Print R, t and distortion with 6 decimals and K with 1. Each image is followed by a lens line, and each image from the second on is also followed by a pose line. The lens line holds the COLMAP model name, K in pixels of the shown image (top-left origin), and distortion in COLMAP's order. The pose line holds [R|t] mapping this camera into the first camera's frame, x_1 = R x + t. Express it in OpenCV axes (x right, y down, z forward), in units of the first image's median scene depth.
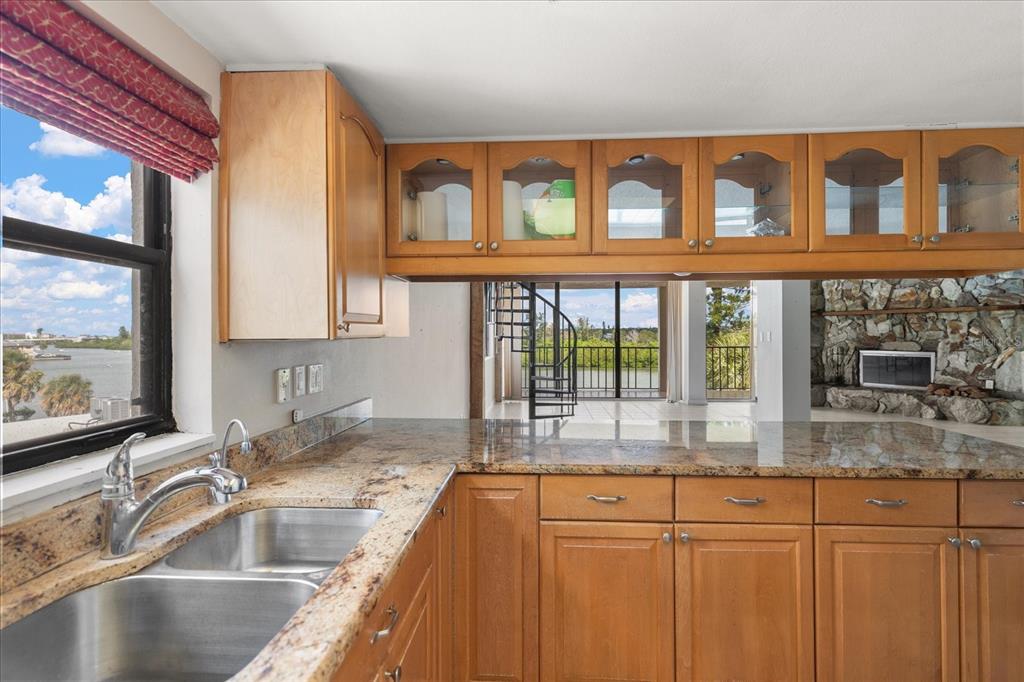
lens RADIAL K [[497.5, 0, 518.0], [0, 497.5, 340.3], [0, 0, 1]] dist [0.021836, 0.000644]
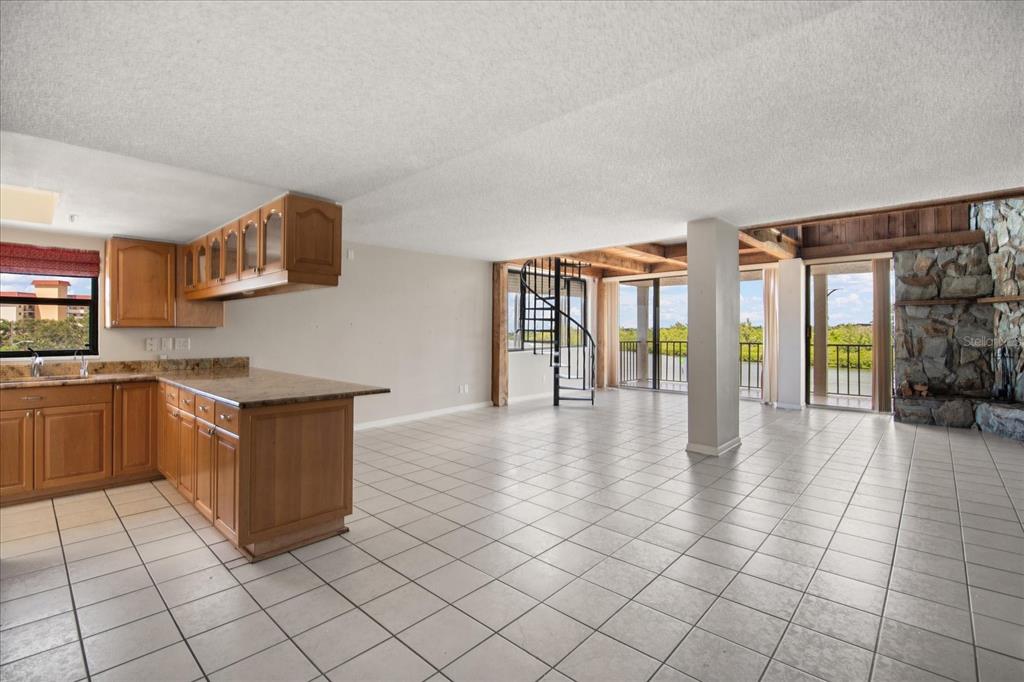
lens RADIAL K [[450.1, 0, 501.3], [0, 450.1, 328.1], [0, 0, 1]] dist [0.001673, -0.000081]
pose [[0.769617, 0.002368, -0.638501, 0.600354], [-0.011665, 0.999878, -0.010353, 0.001149], [0.638399, 0.015416, 0.769551, 0.077093]]
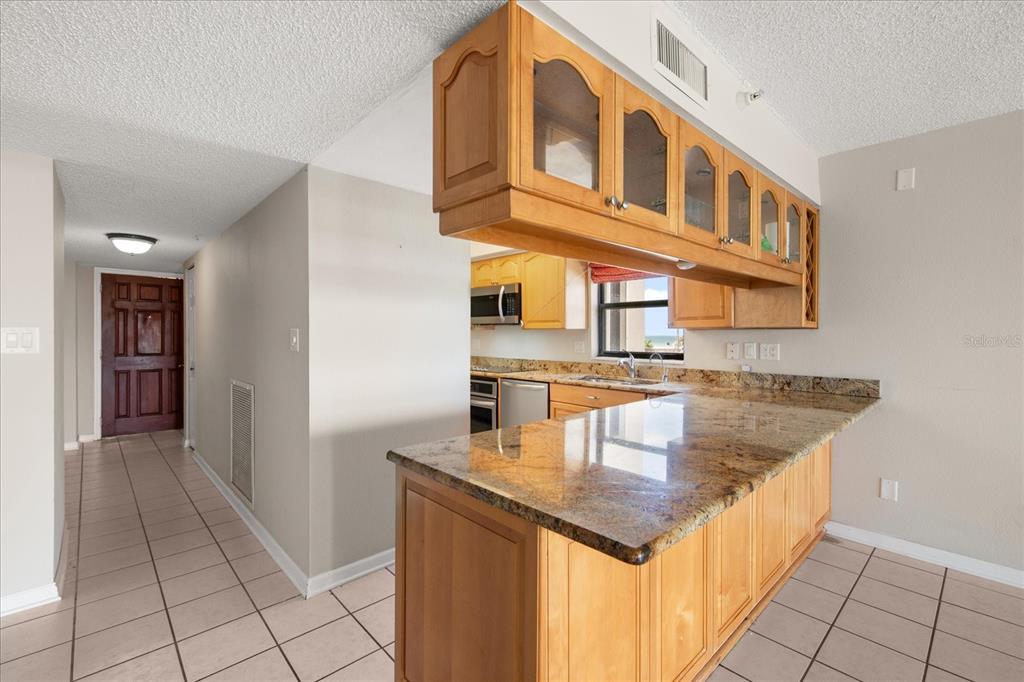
lens RADIAL K [[450.1, 0, 510.1], [0, 450.1, 337.4], [0, 0, 1]] dist [0.001673, -0.000081]
pose [[-0.681990, 0.007234, -0.731325, 0.364177], [-0.005738, 0.999867, 0.015242, 0.002394], [0.731339, 0.014591, -0.681858, 0.378815]]
